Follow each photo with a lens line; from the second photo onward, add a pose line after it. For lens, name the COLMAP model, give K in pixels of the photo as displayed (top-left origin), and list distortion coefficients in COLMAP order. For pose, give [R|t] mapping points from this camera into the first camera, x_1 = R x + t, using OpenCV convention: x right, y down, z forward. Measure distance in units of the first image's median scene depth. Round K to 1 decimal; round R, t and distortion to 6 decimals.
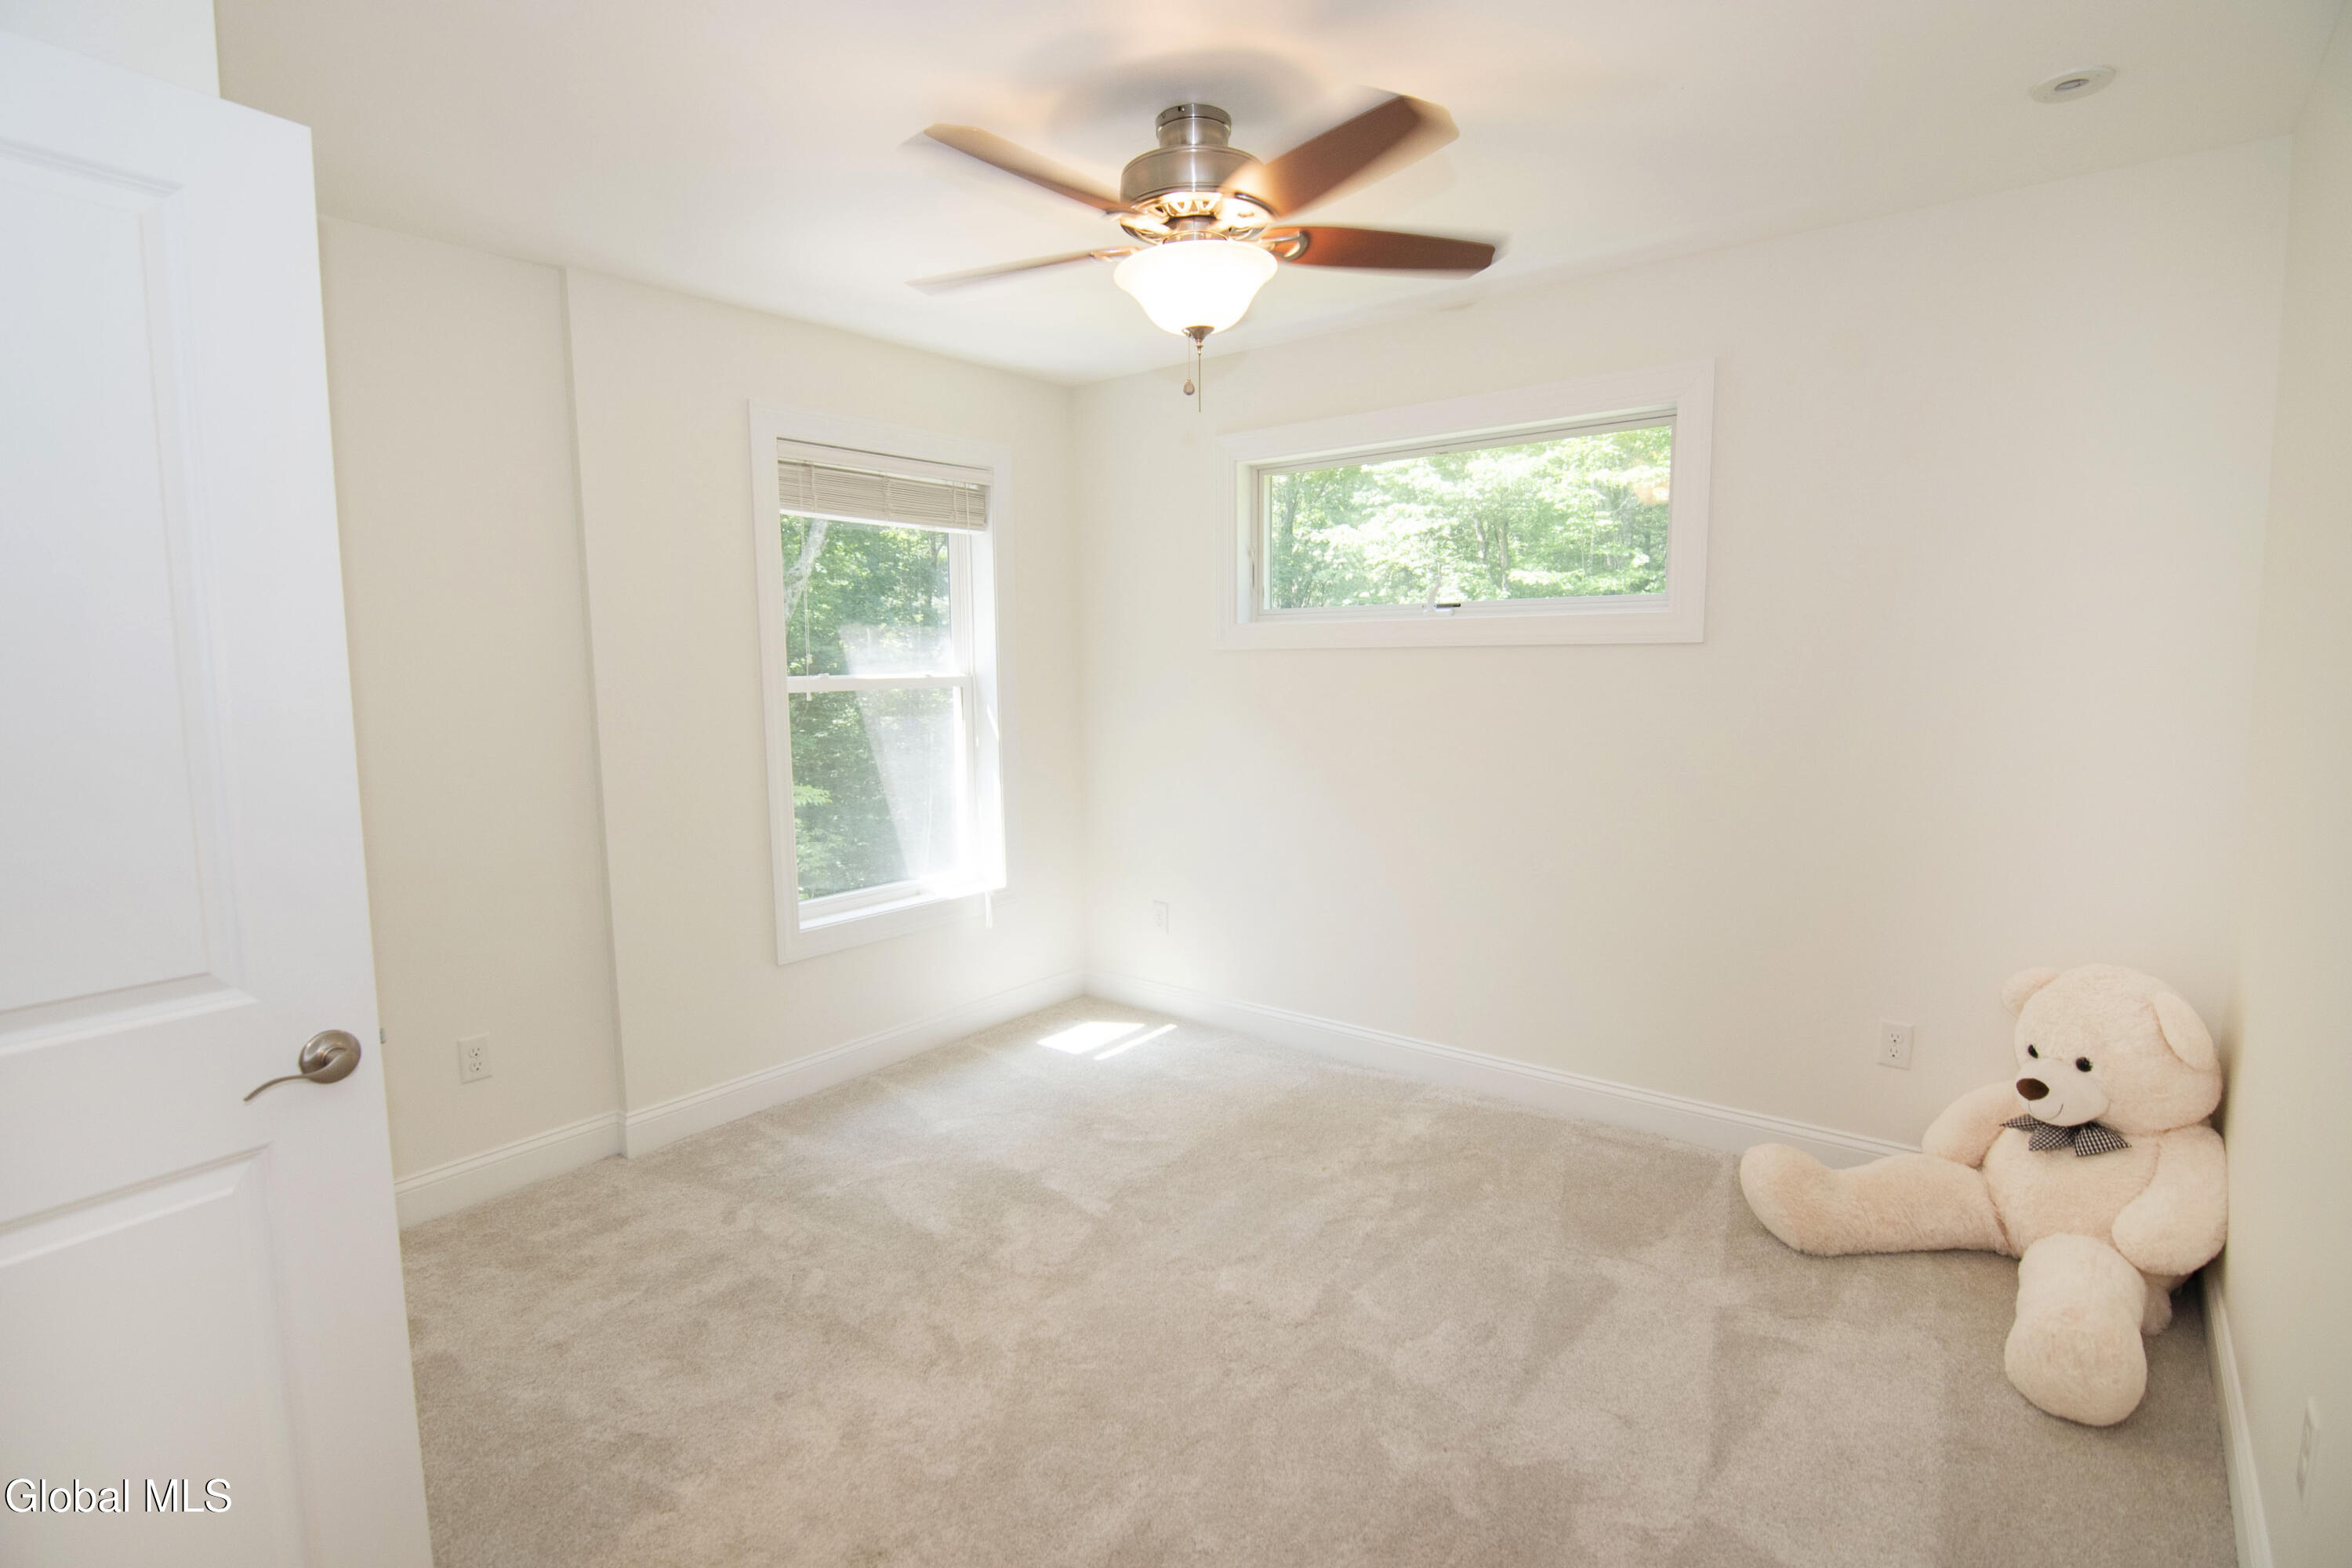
lens RADIAL K [[1149.9, 0, 1170.9], [0, 1149.9, 784.7], [0, 0, 1]] dist [-0.014496, -0.008391]
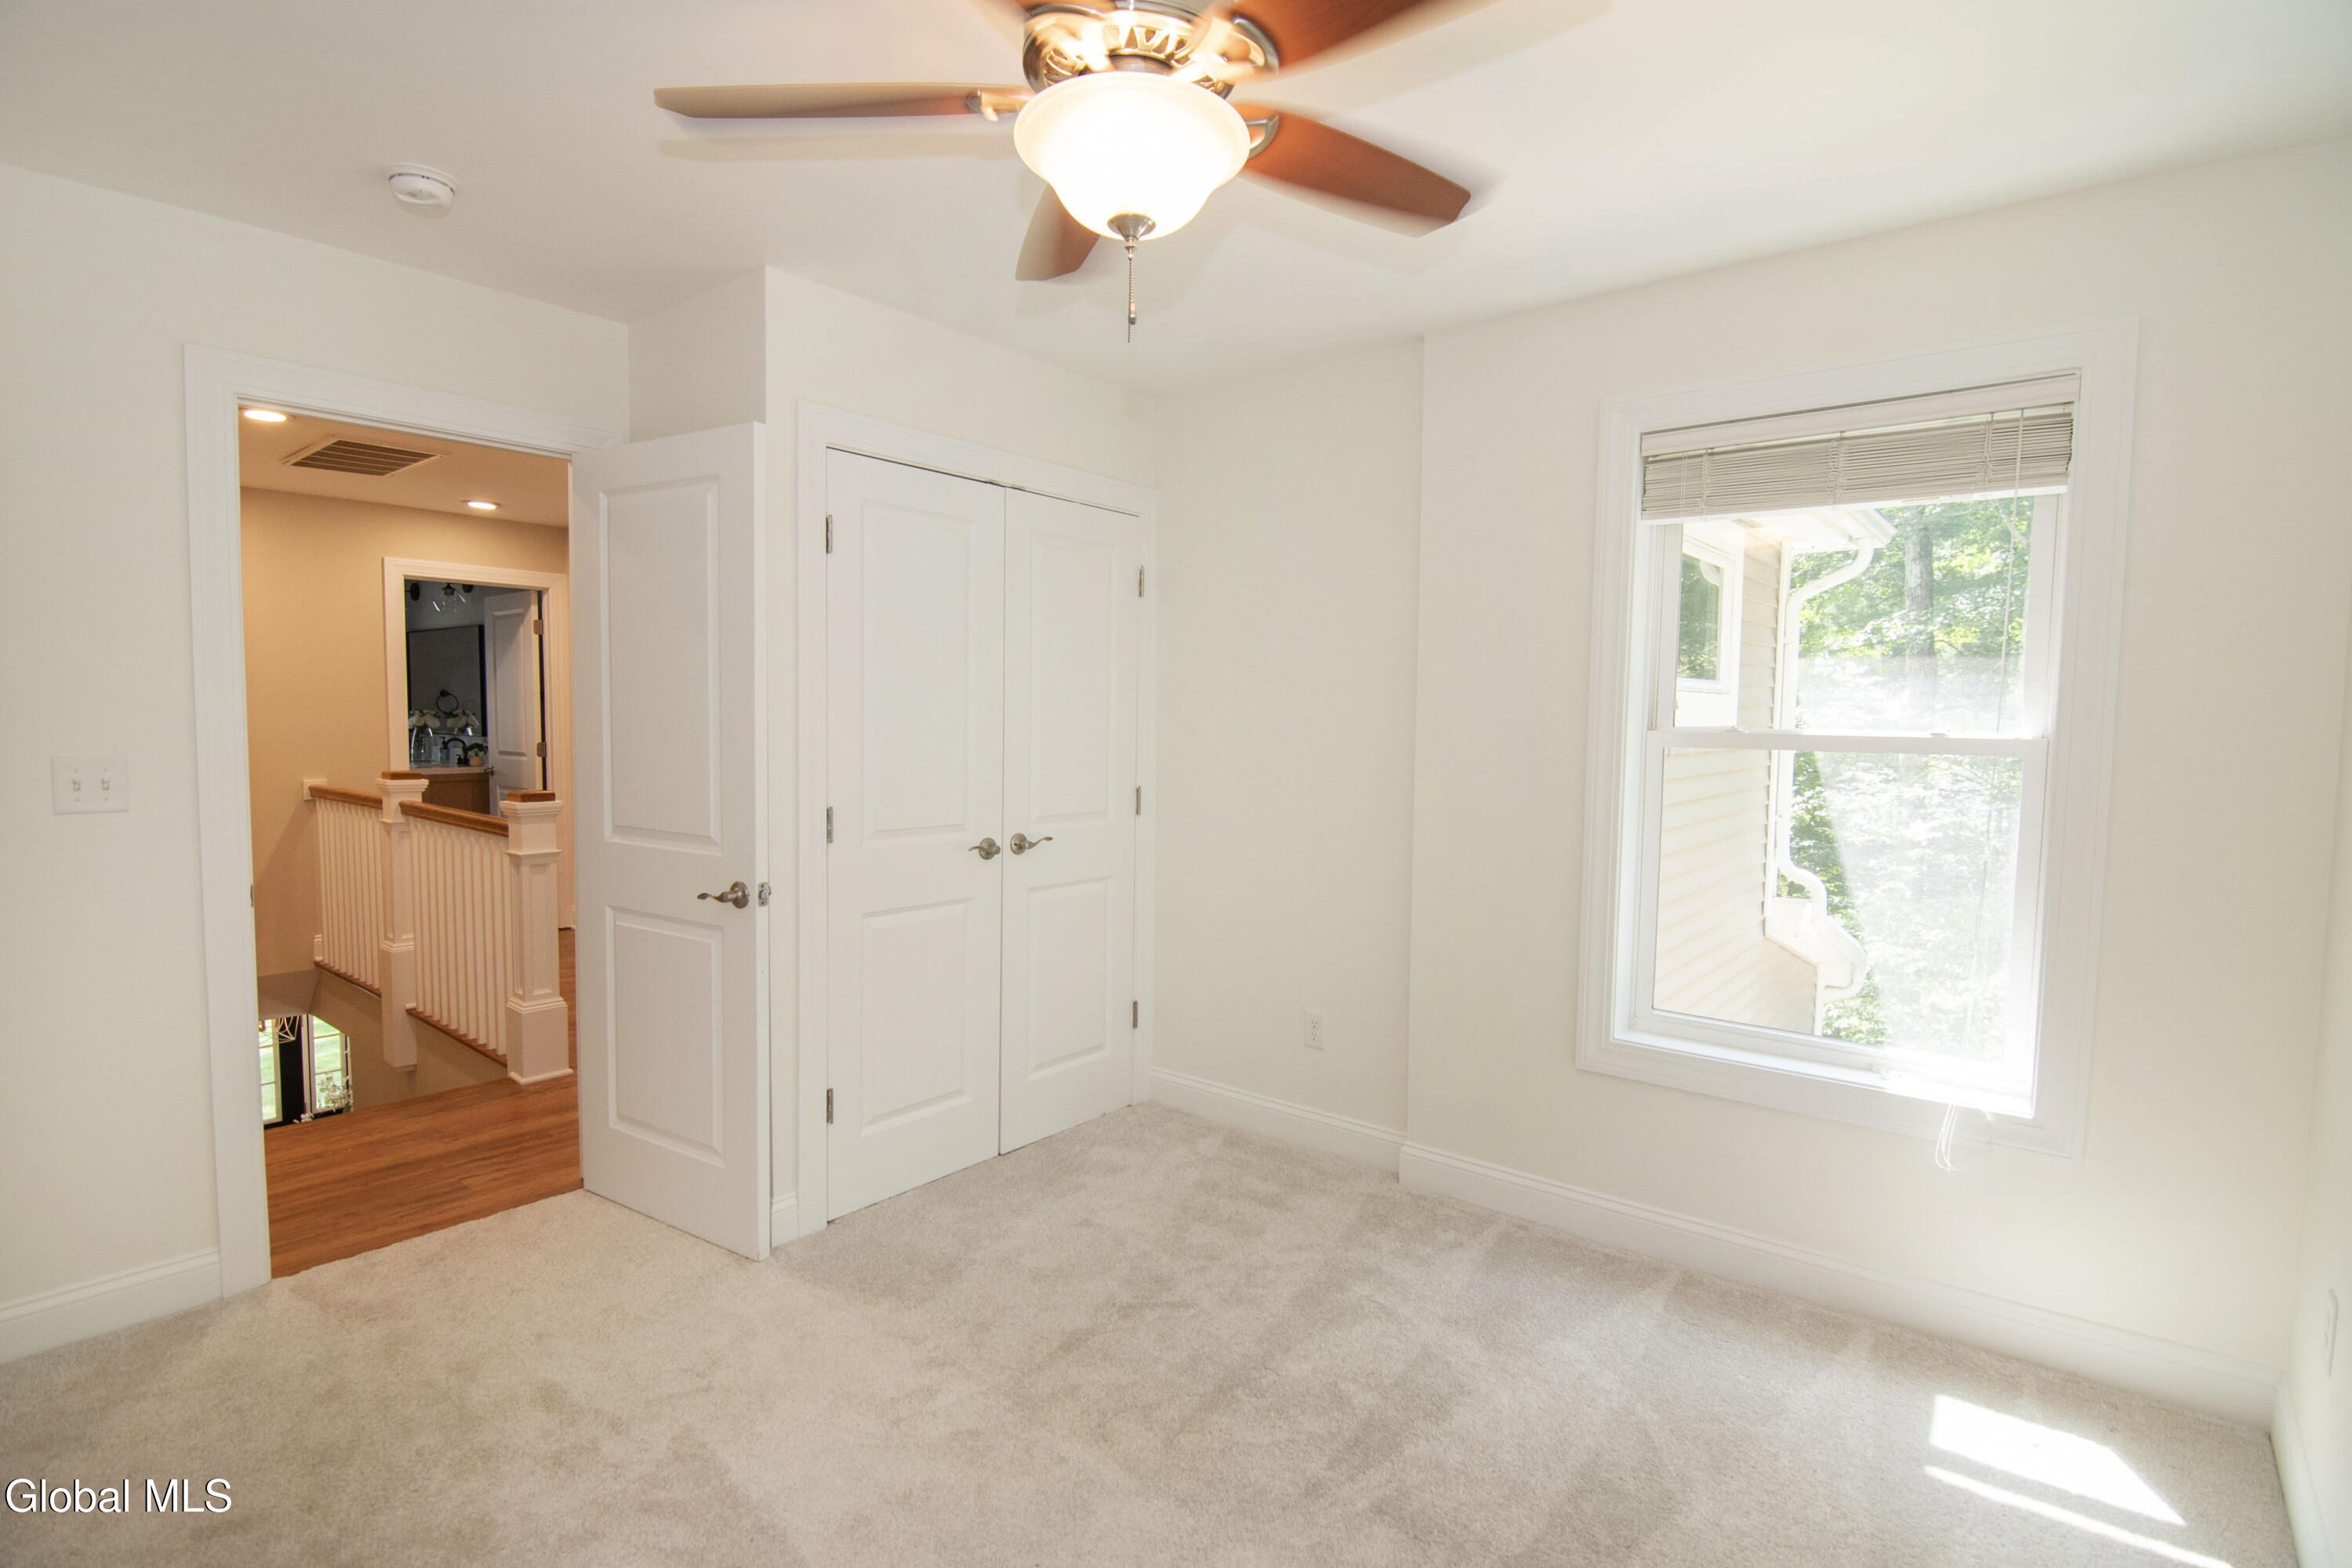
lens RADIAL K [[1149.9, 0, 1166.2], [0, 1149.9, 783.9], [0, 0, 1]] dist [-0.014496, -0.008391]
pose [[-0.012500, 0.083438, -0.996435, 0.439576], [-0.128093, 0.988168, 0.084353, -0.072526], [0.991683, 0.128690, -0.001664, 0.631179]]
